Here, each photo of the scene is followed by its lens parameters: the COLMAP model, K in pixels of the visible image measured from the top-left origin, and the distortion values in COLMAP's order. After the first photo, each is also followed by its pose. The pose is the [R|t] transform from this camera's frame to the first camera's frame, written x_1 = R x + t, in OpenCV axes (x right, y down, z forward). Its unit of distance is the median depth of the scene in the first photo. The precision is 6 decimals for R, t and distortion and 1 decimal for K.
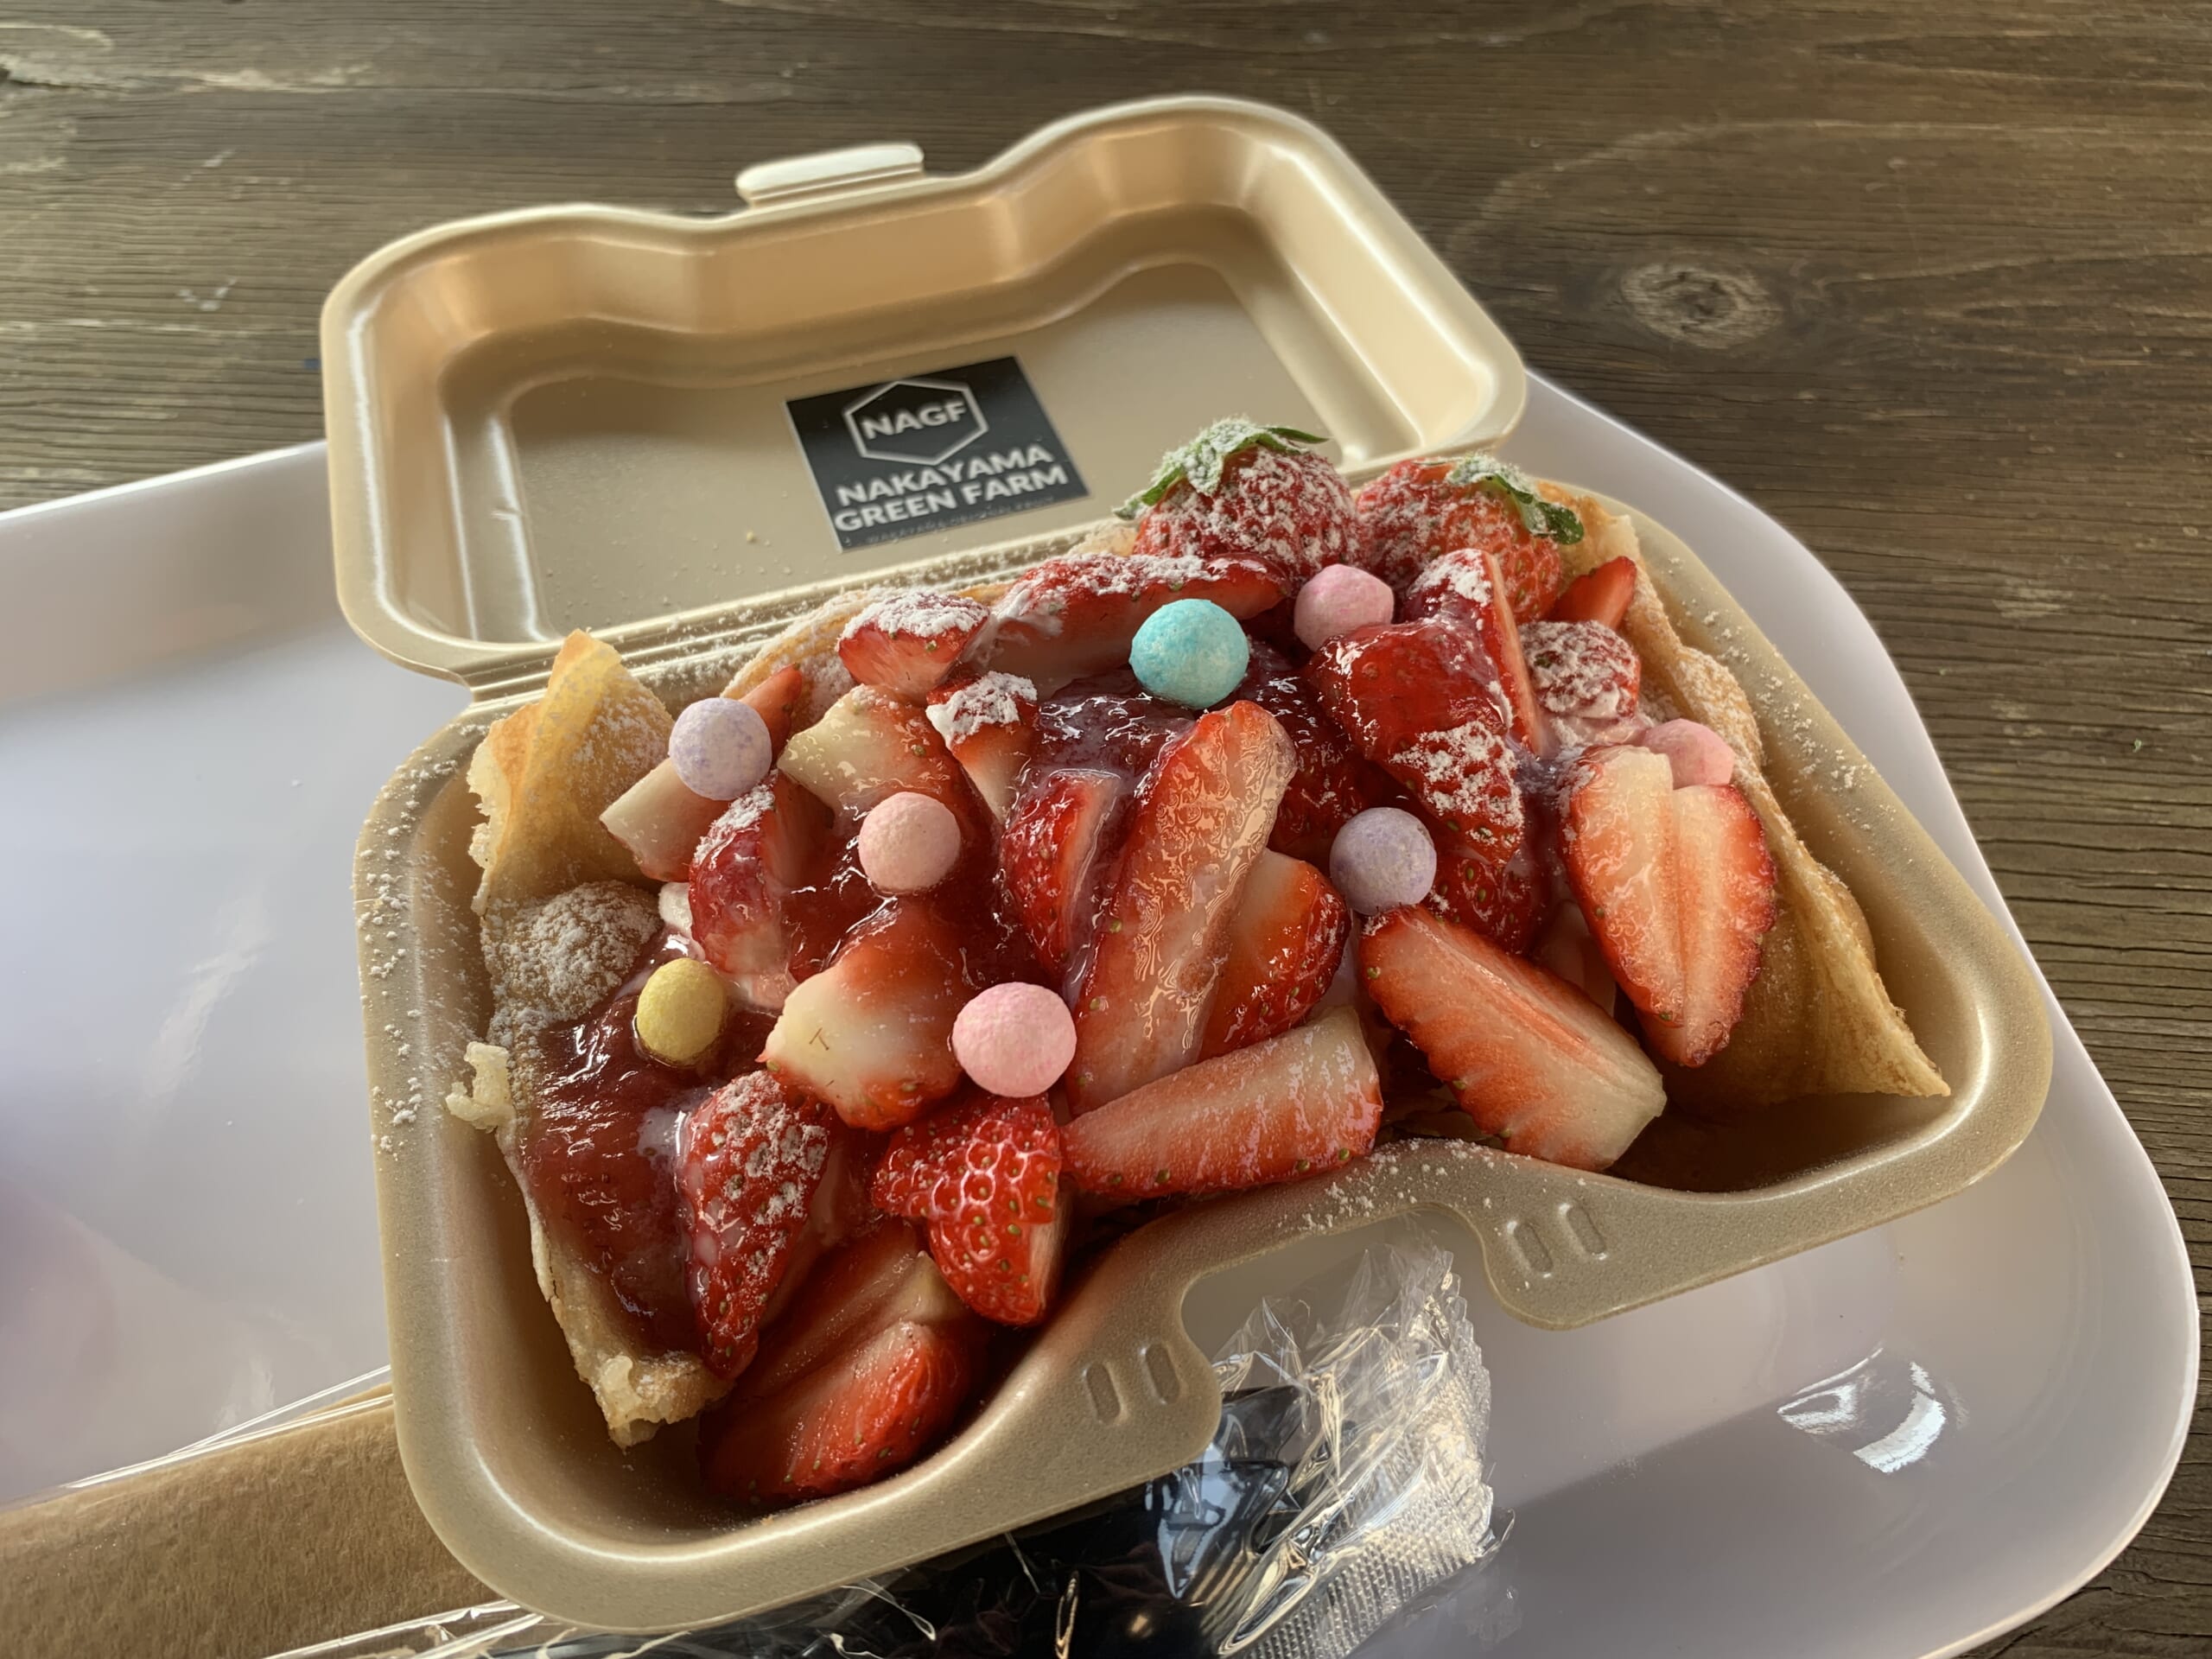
lens RADIAL K [[1678.7, 0, 1105.1], [0, 1678.7, 834.5], [0, 0, 1]] dist [-0.054846, 0.007476]
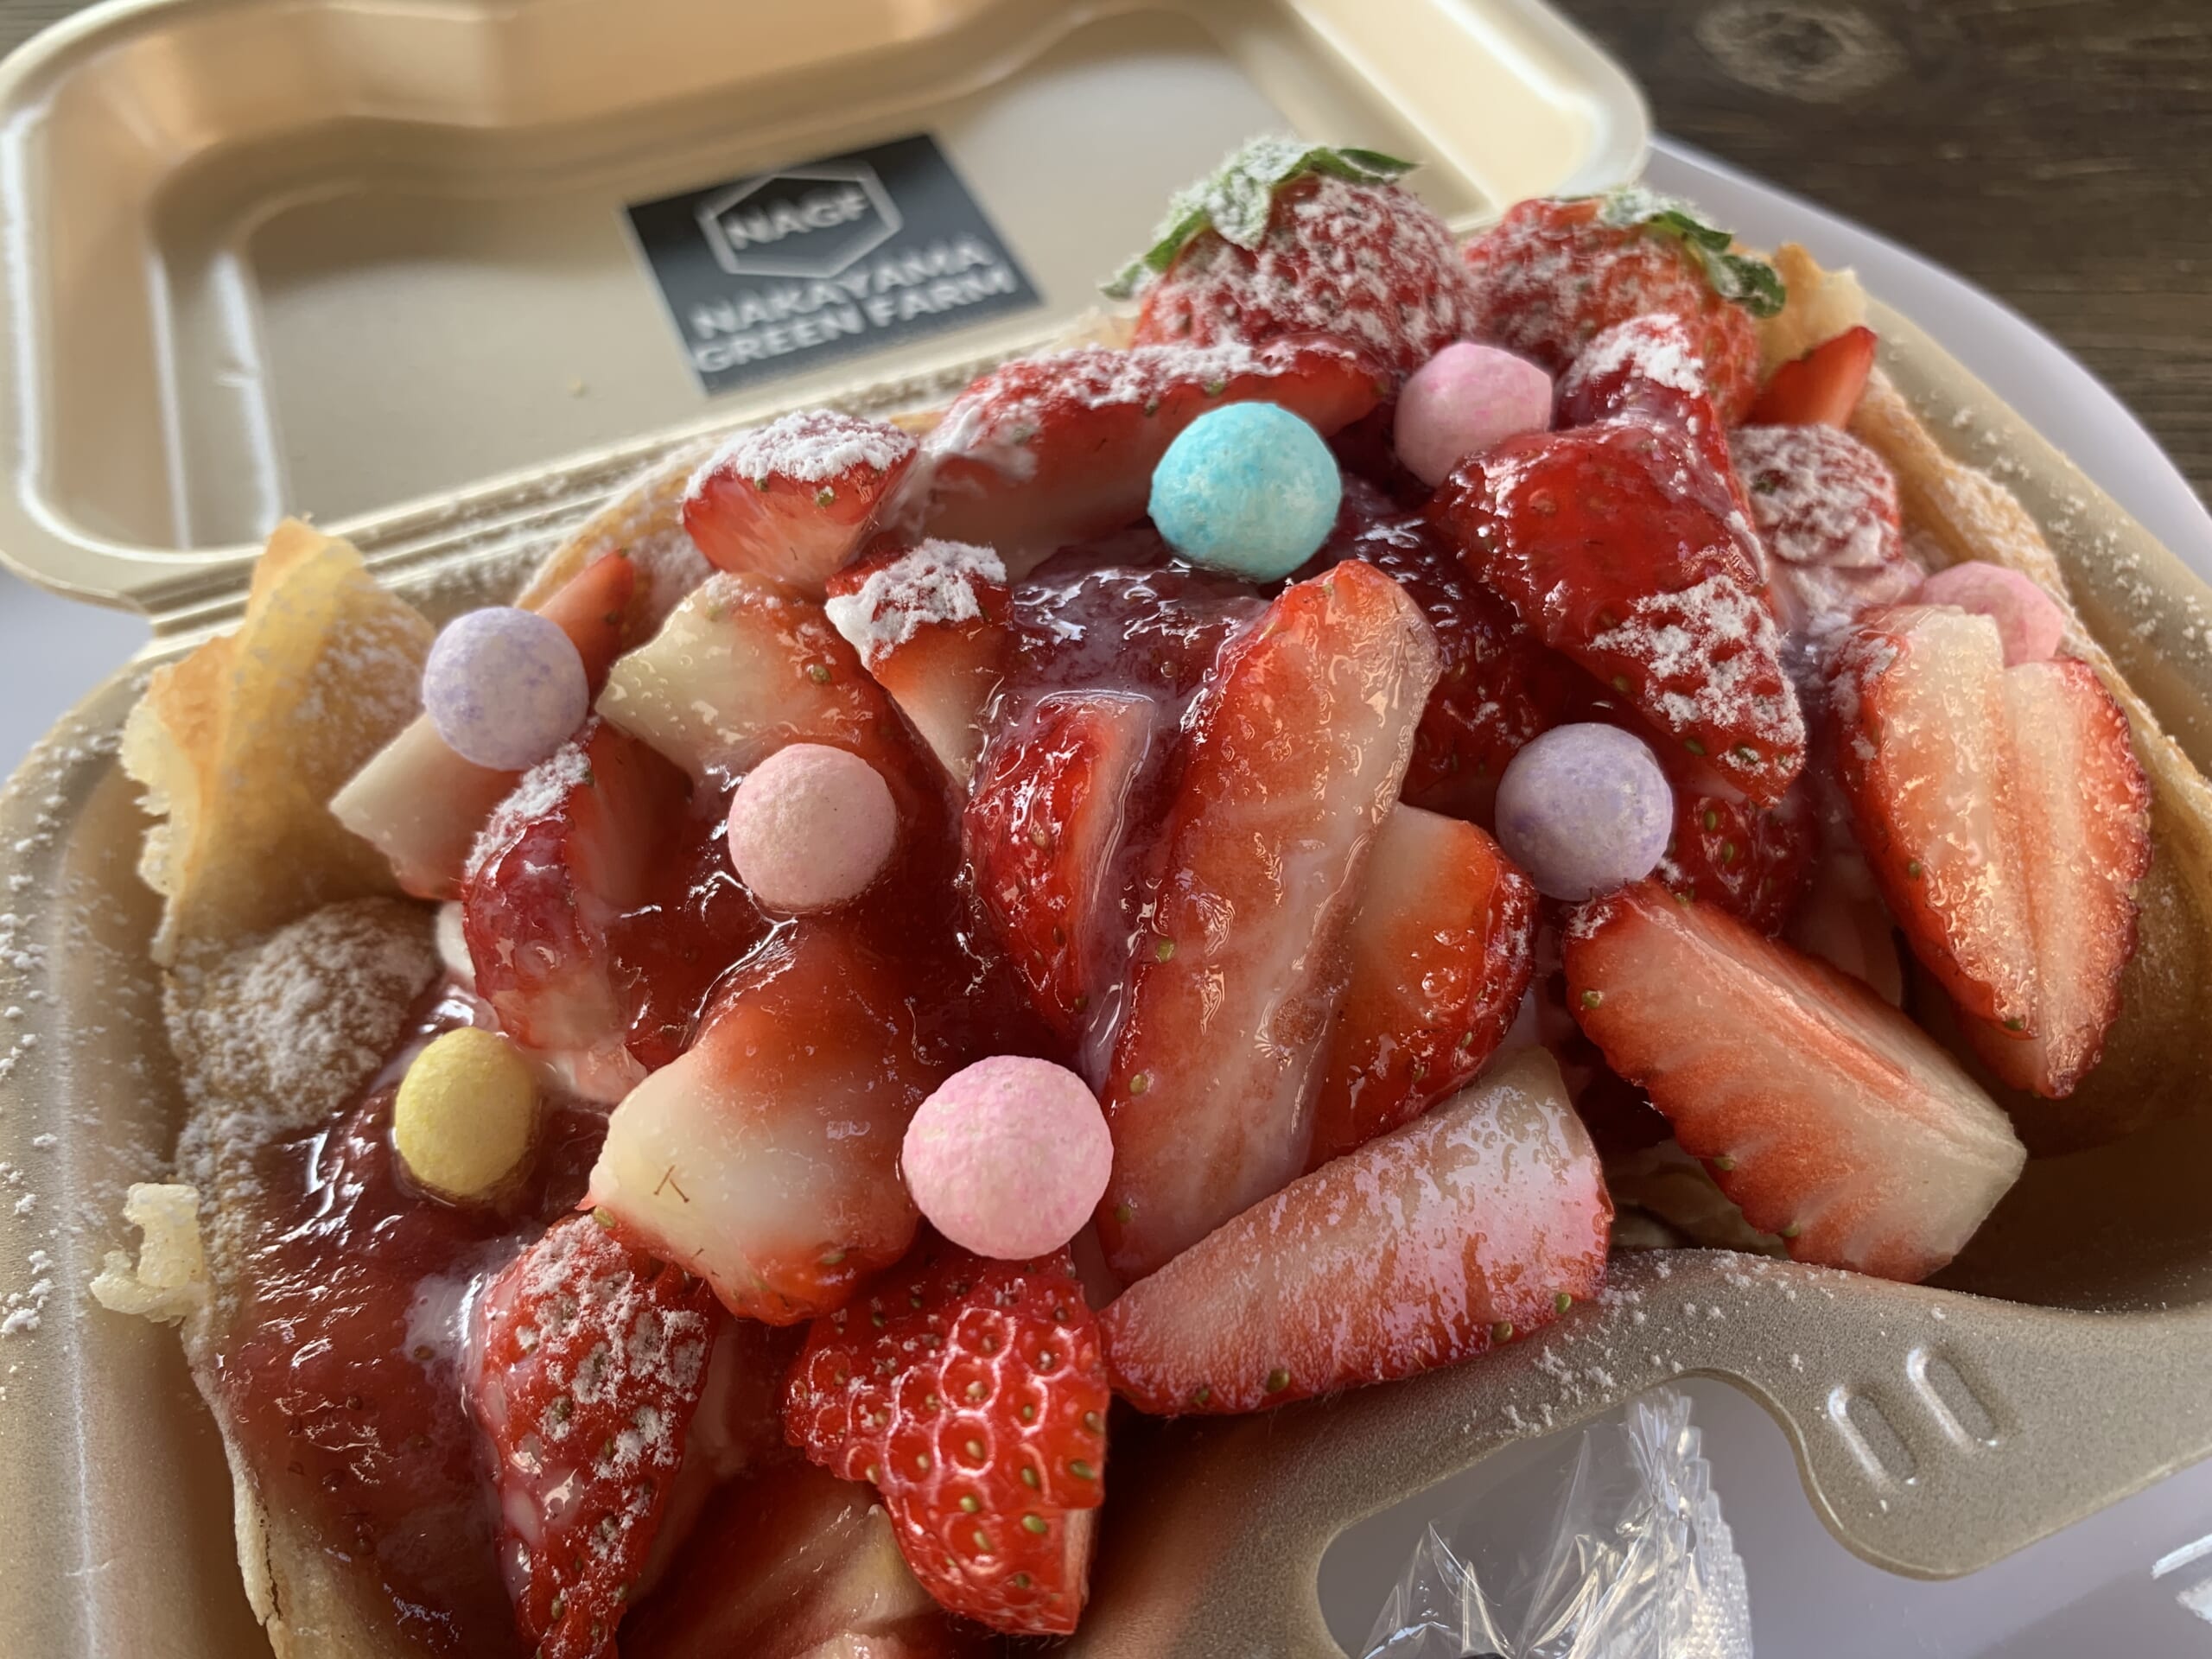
lens RADIAL K [[1678.7, 0, 1106.6], [0, 1678.7, 830.1], [0, 0, 1]] dist [-0.054846, 0.007476]
pose [[0.997677, -0.059912, 0.032410, -0.028850], [0.058146, 0.996904, 0.052930, -0.019141], [-0.035481, -0.050923, 0.998072, 0.379982]]
